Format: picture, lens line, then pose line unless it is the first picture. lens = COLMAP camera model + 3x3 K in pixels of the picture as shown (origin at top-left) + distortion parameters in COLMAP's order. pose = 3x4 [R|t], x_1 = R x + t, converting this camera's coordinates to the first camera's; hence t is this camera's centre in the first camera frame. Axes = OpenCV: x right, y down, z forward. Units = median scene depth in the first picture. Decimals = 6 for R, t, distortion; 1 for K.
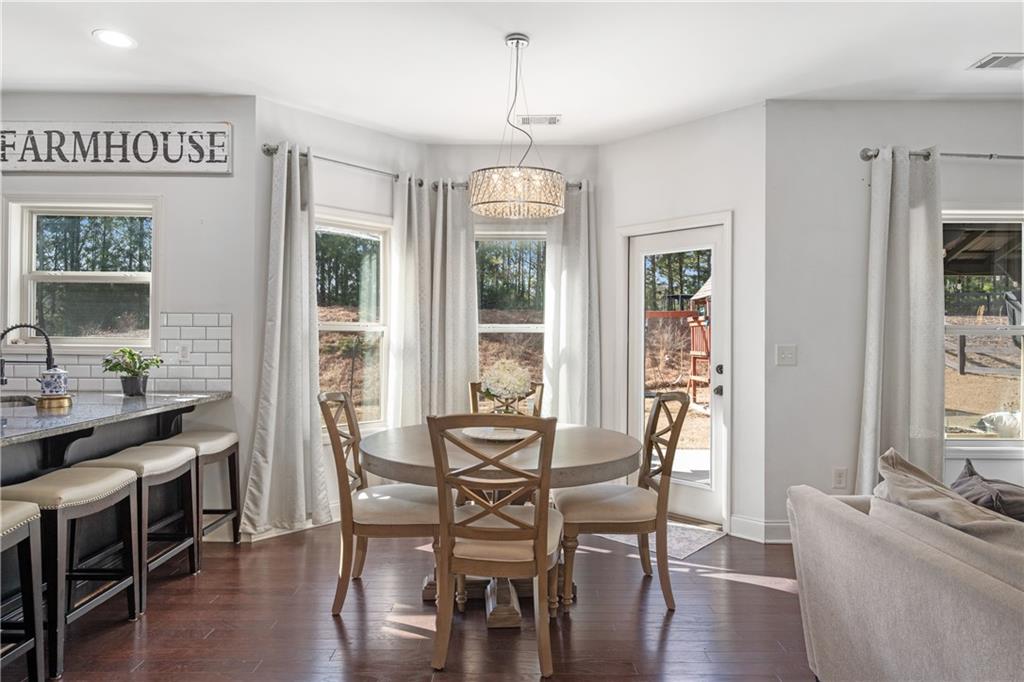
lens RADIAL K [[571.3, 0, 512.9], [0, 571.3, 333.7], [0, 0, 1]] dist [-0.001058, 0.000578]
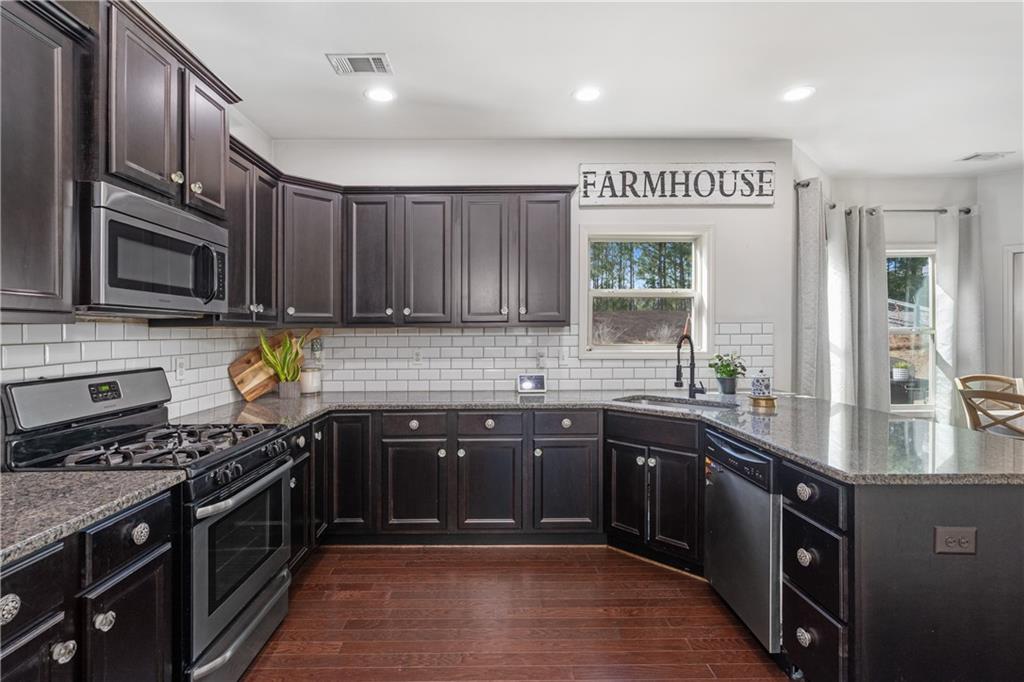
lens RADIAL K [[474.0, 0, 503.9], [0, 474.0, 332.0], [0, 0, 1]] dist [-0.002219, -0.000614]
pose [[0.999848, -0.015974, 0.007043, -1.072513], [0.016023, 0.999847, -0.007015, -0.018709], [-0.006930, 0.007127, 0.999951, 0.020319]]
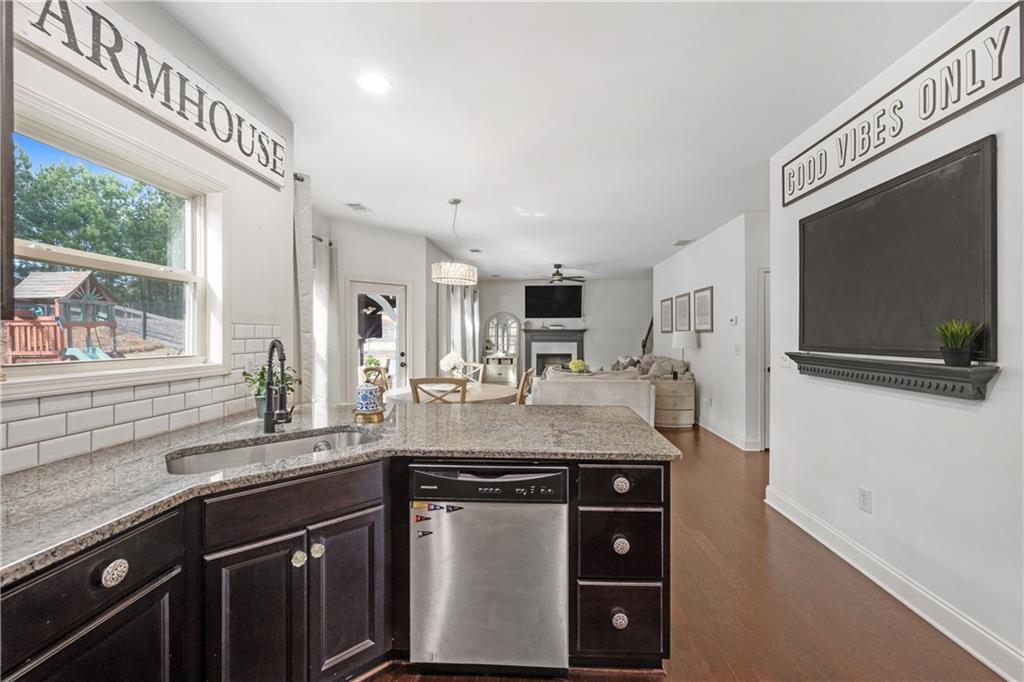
lens RADIAL K [[409.5, 0, 506.8], [0, 409.5, 336.4], [0, 0, 1]] dist [-0.000446, 0.000633]
pose [[0.078755, -0.014914, 0.996782, -1.204987], [0.007522, 0.999869, 0.014366, -0.022943], [-0.996866, 0.006366, 0.078856, 0.545231]]
